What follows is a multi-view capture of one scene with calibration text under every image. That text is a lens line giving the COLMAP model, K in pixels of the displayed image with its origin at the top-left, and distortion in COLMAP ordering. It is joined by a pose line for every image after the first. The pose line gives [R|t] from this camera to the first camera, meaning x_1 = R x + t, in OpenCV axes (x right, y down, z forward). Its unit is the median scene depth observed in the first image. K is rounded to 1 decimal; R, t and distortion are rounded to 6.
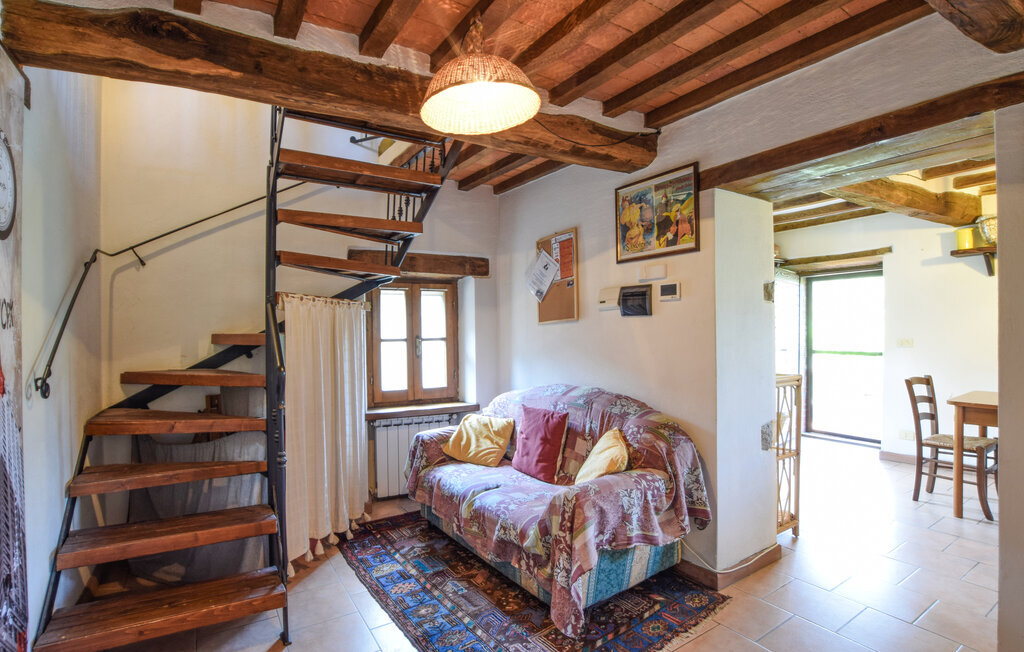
lens RADIAL K [[491.9, 0, 505.2], [0, 491.9, 334.5], [0, 0, 1]] dist [-0.017286, -0.000088]
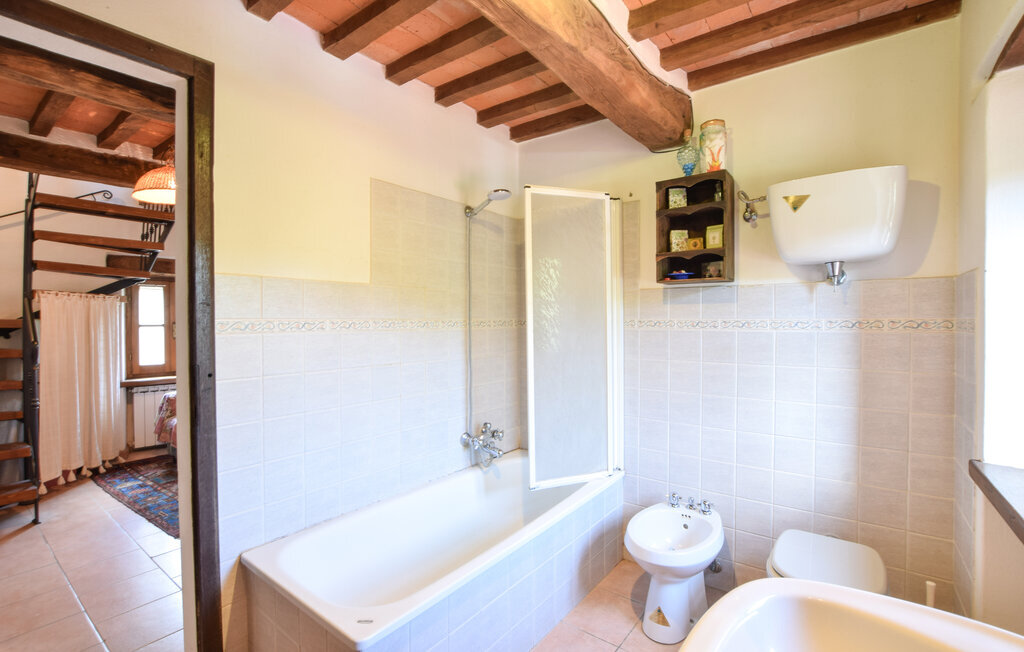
lens RADIAL K [[469.1, 0, 513.7], [0, 469.1, 321.7], [0, 0, 1]] dist [-0.010391, -0.001190]
pose [[0.939038, 0.007204, 0.343739, 0.341471], [-0.006403, 0.999973, -0.003466, -0.000368], [-0.343754, 0.001054, 0.939059, -0.661216]]
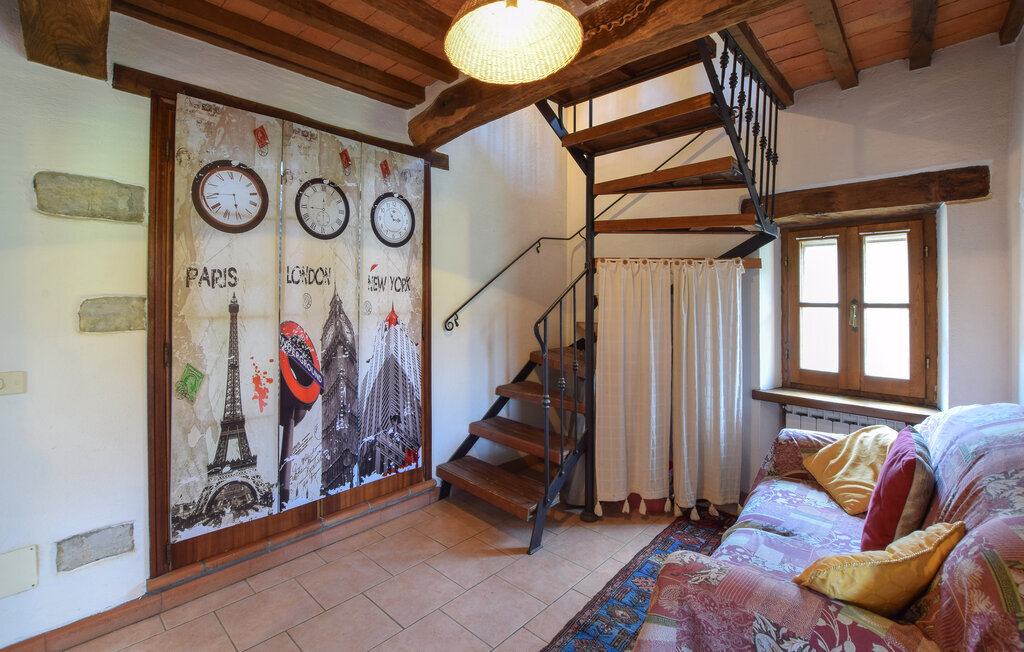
lens RADIAL K [[469.1, 0, 512.3], [0, 469.1, 293.4], [0, 0, 1]] dist [-0.010391, -0.001190]
pose [[0.258372, 0.008230, -0.966010, 0.494458], [-0.007231, 0.999952, 0.006585, -0.010983], [0.966018, 0.005284, 0.258419, 0.497686]]
